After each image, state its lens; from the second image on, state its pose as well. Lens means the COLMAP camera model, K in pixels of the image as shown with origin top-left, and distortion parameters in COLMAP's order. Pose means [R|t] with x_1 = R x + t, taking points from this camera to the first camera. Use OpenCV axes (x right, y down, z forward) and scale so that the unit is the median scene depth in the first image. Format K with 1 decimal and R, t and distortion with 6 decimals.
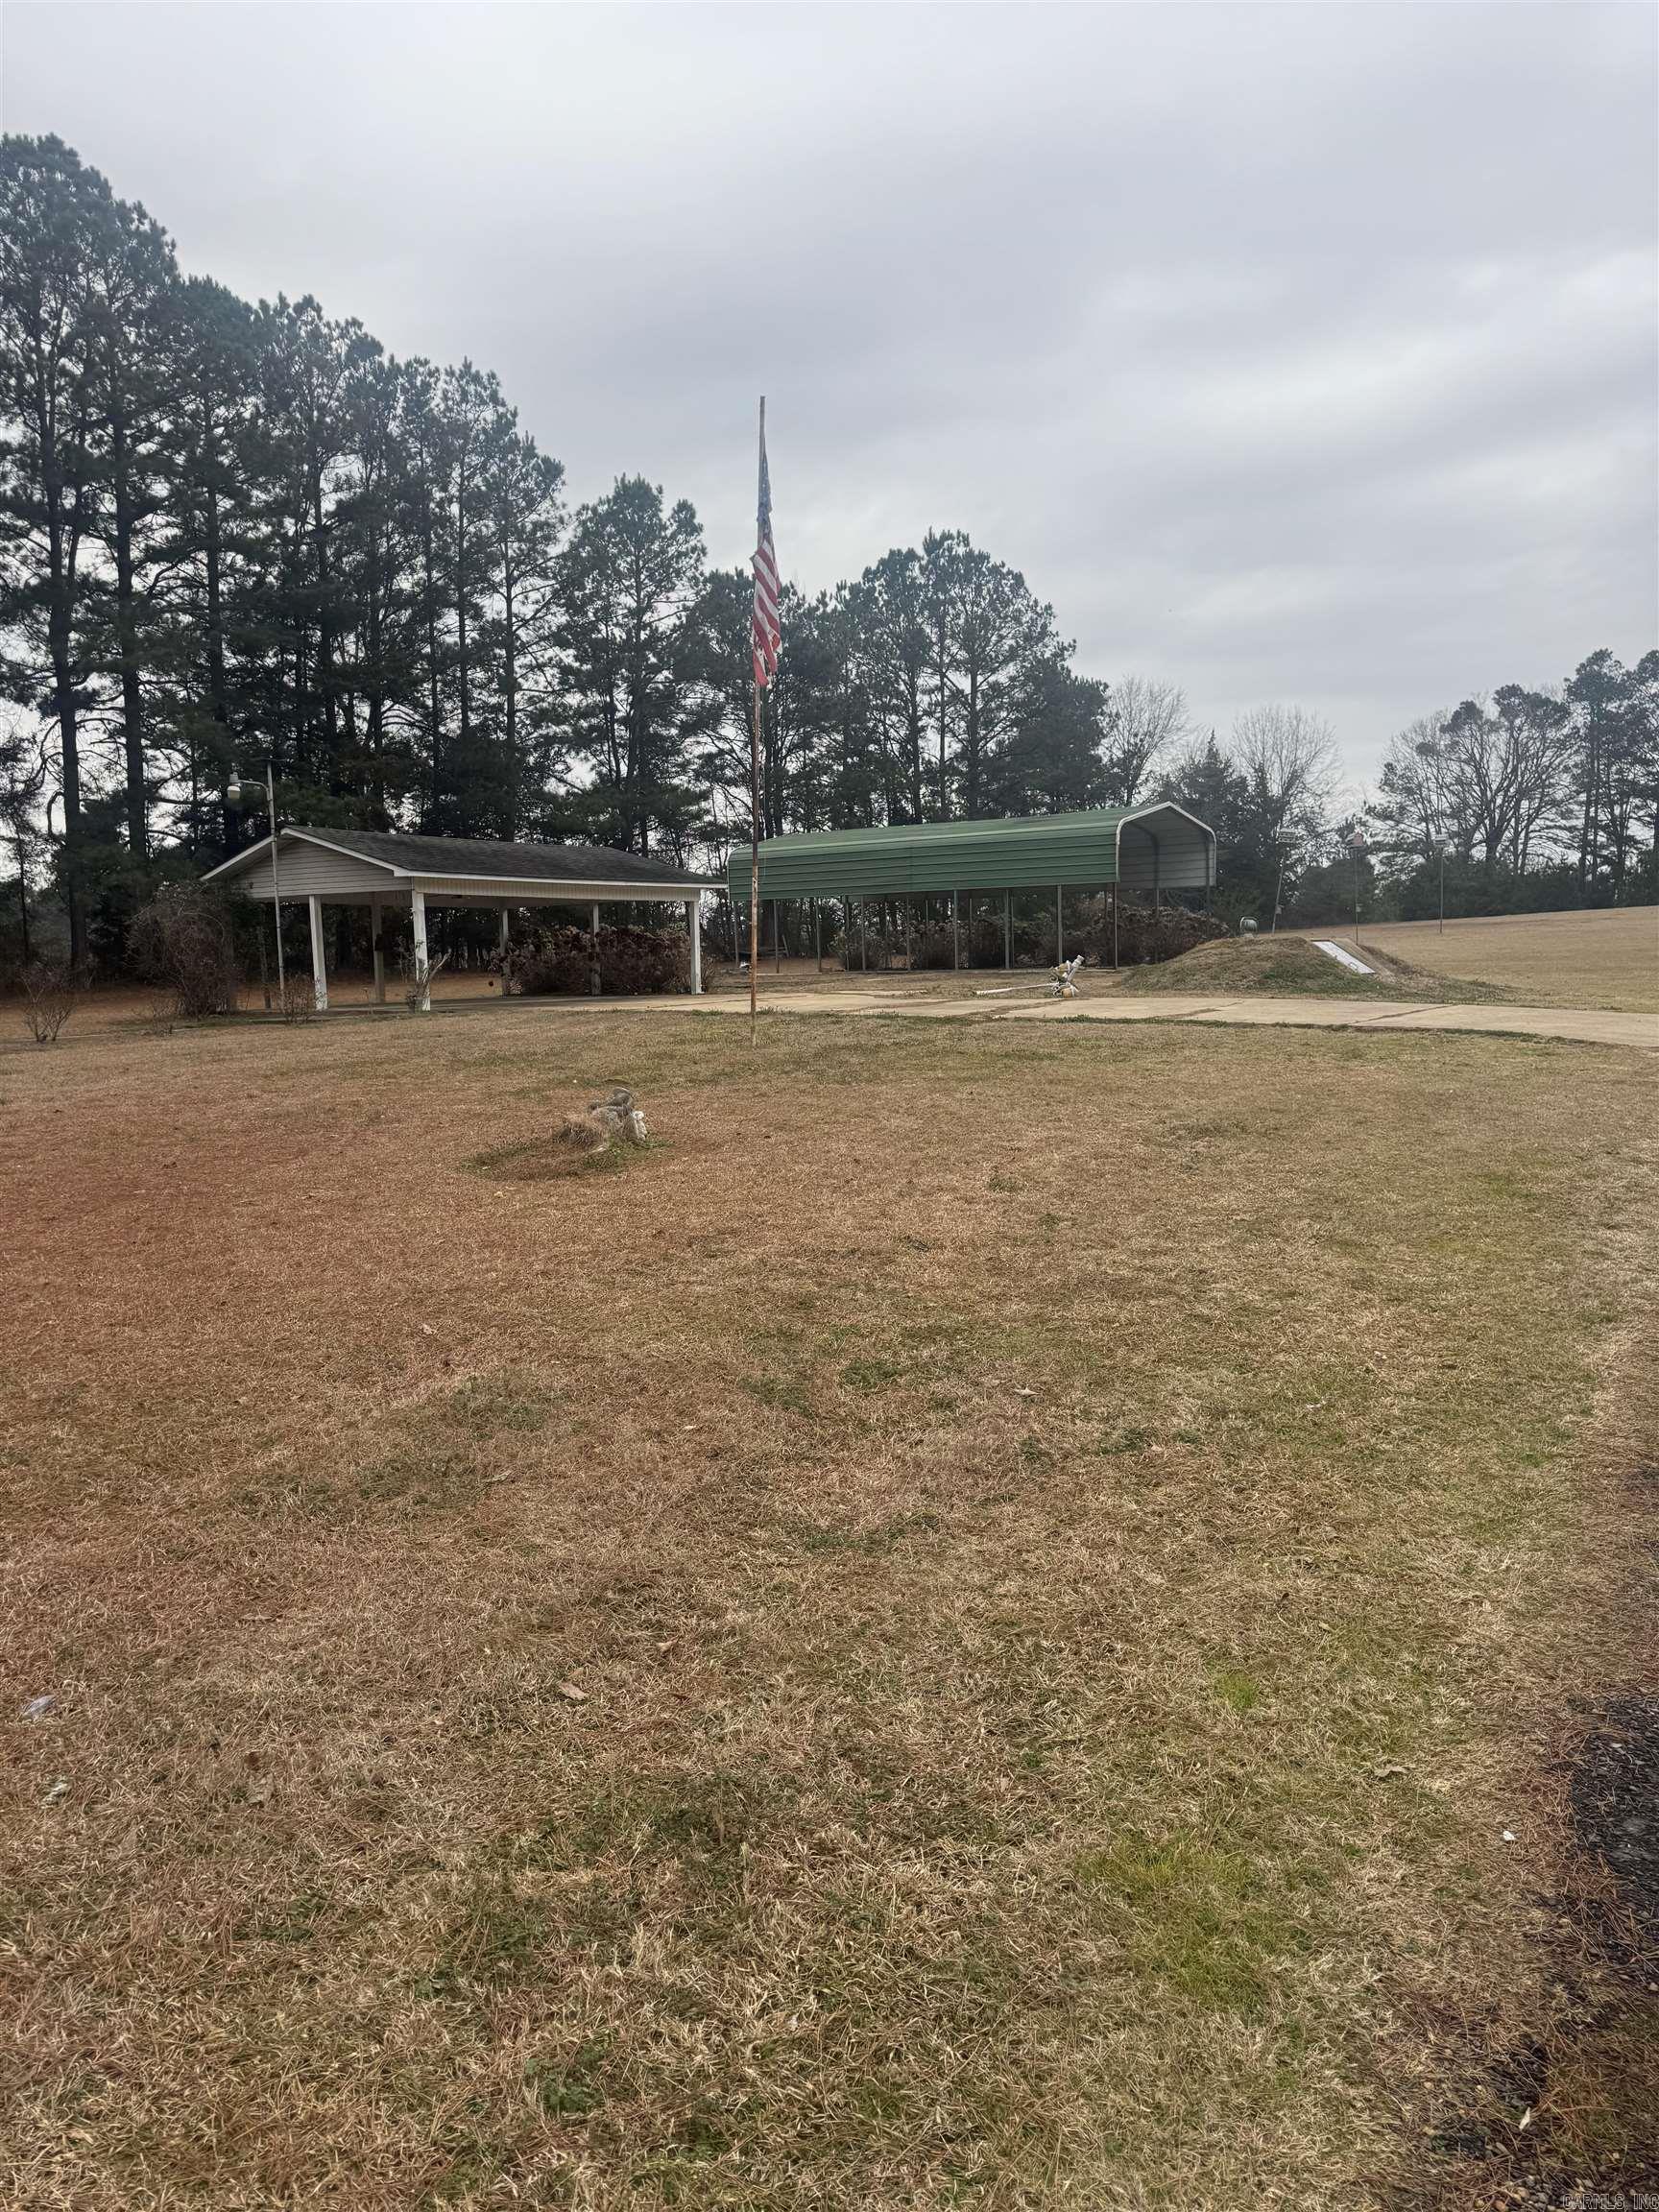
lens RADIAL K [[1566.5, 0, 829.5], [0, 1566.5, 1106.0], [0, 0, 1]] dist [-0.002934, -0.000928]
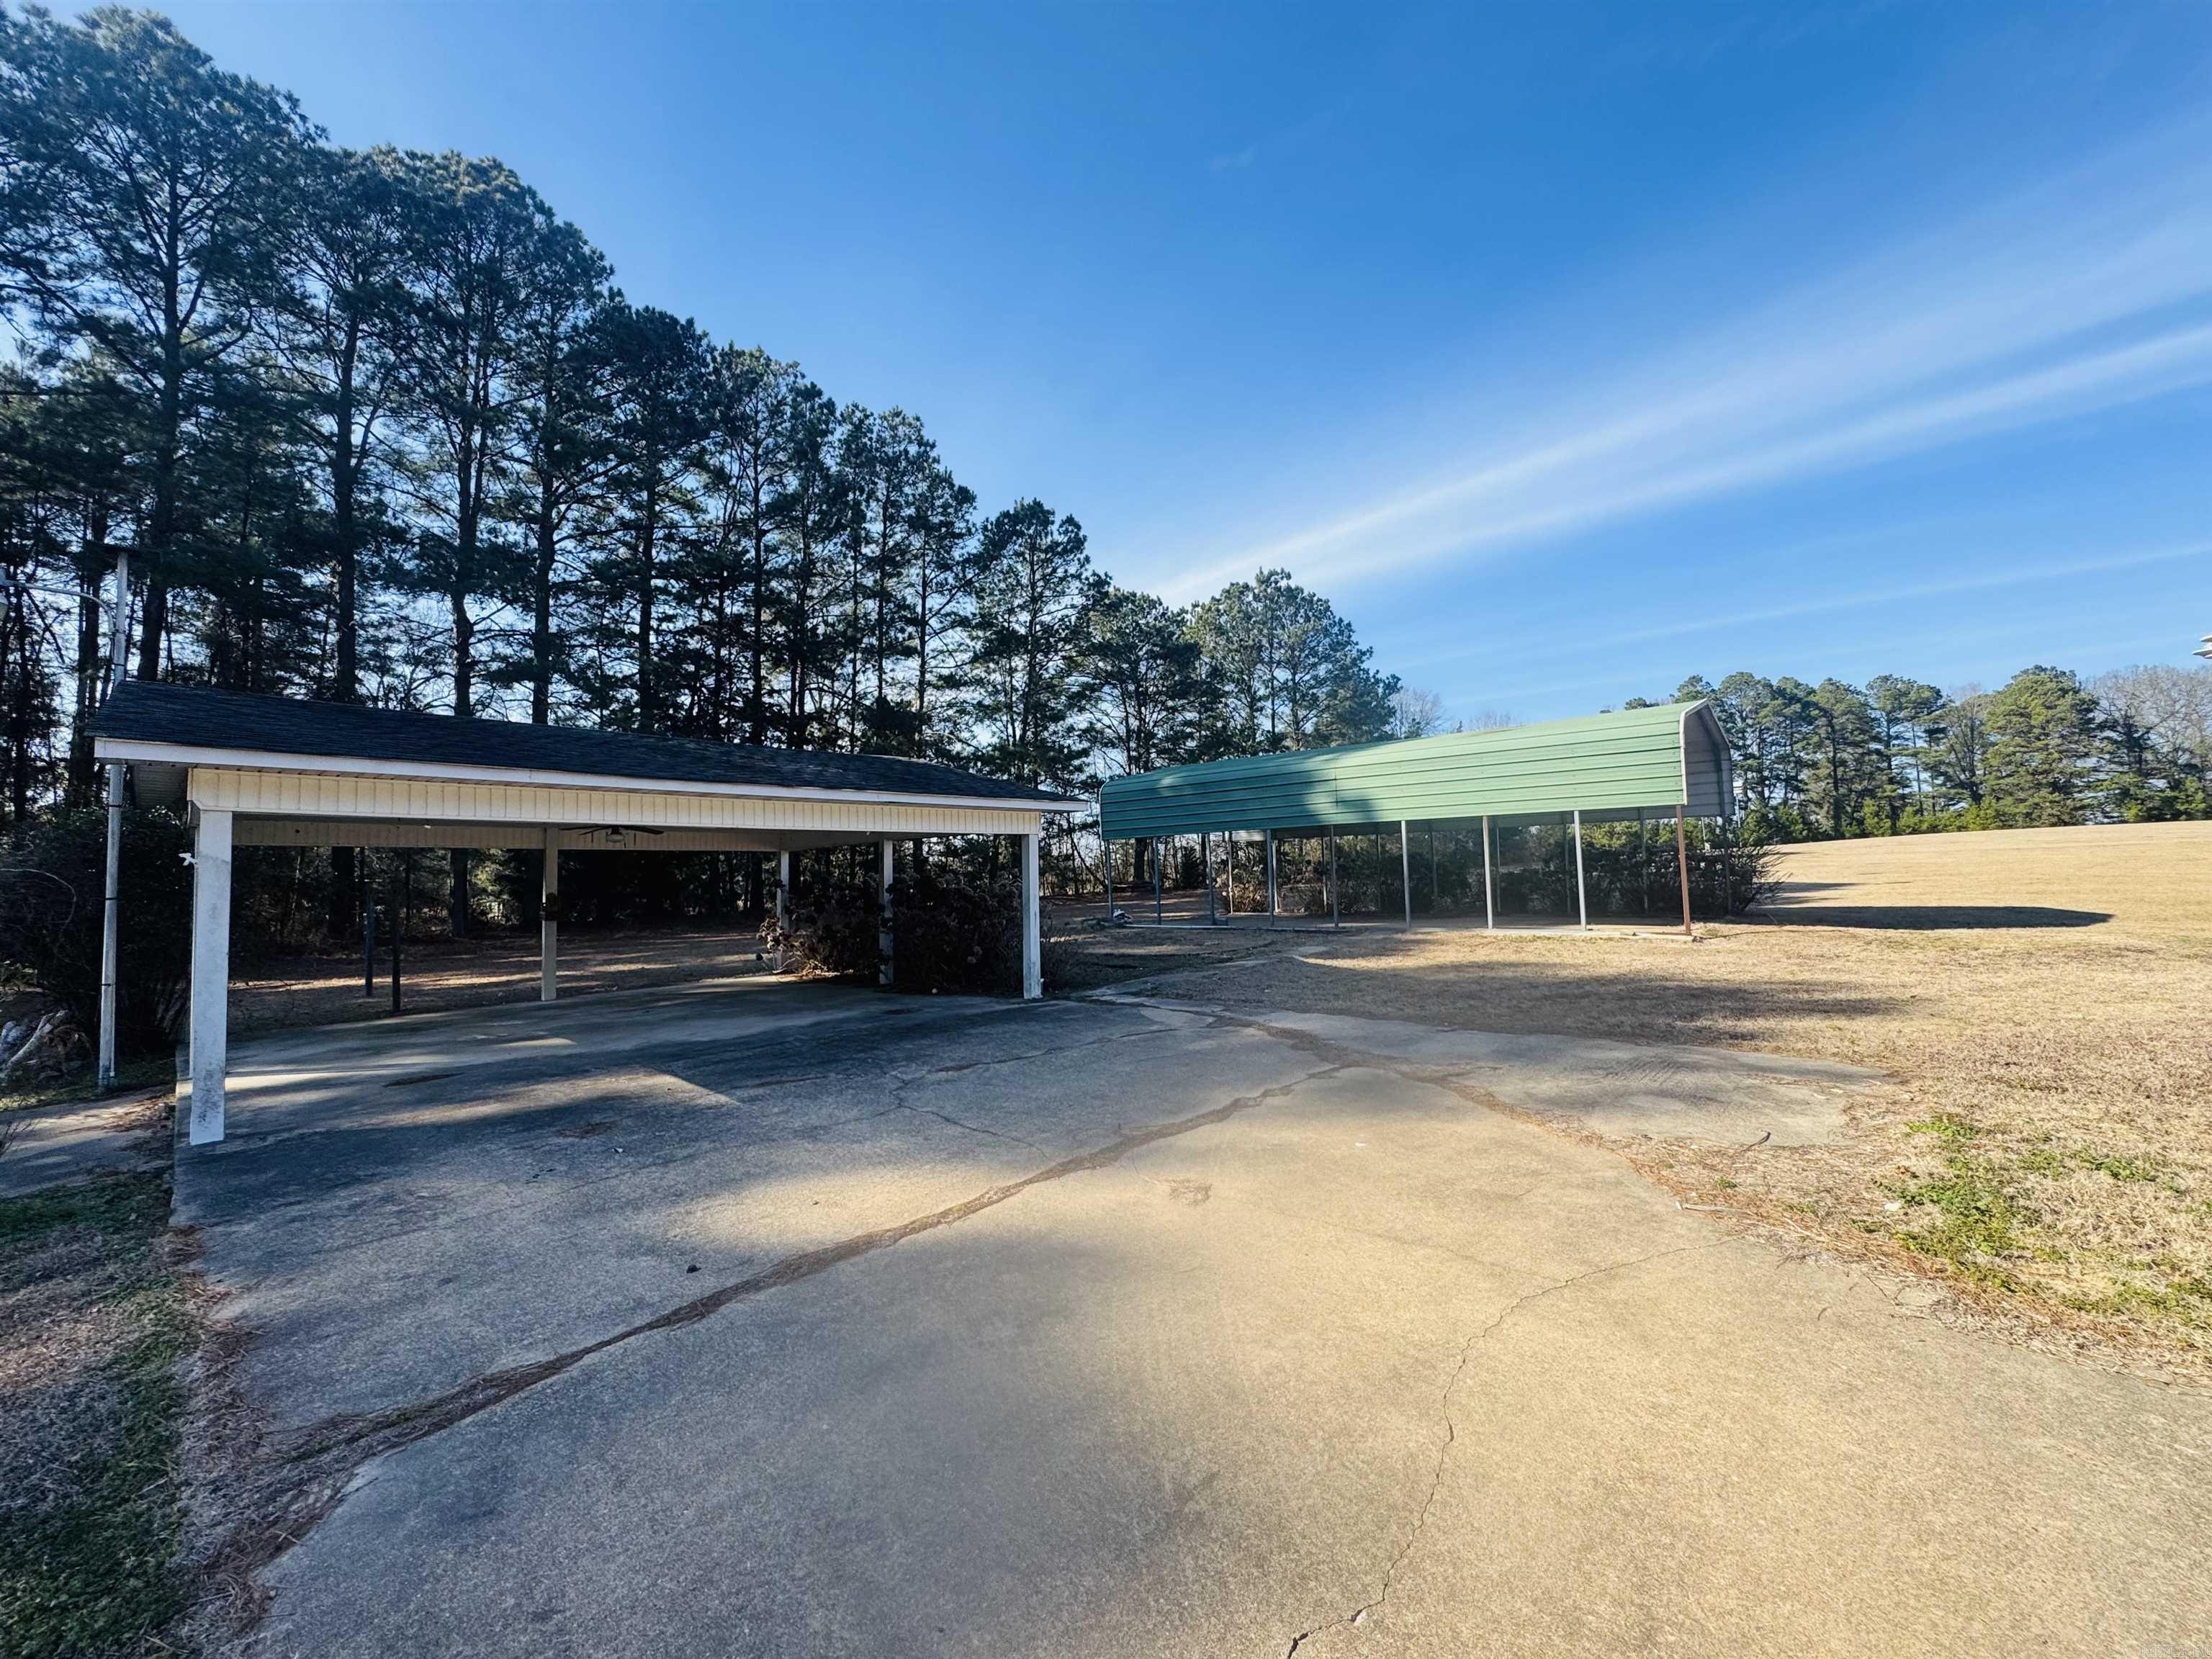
lens RADIAL K [[889.3, 0, 1106.0], [0, 889.3, 829.5], [0, 0, 1]] dist [-0.000185, 0.000089]
pose [[0.997498, -0.000716, -0.070686, -0.017277], [-0.009706, 0.989093, -0.146972, -0.043338], [0.070020, 0.147291, 0.986612, 0.341570]]
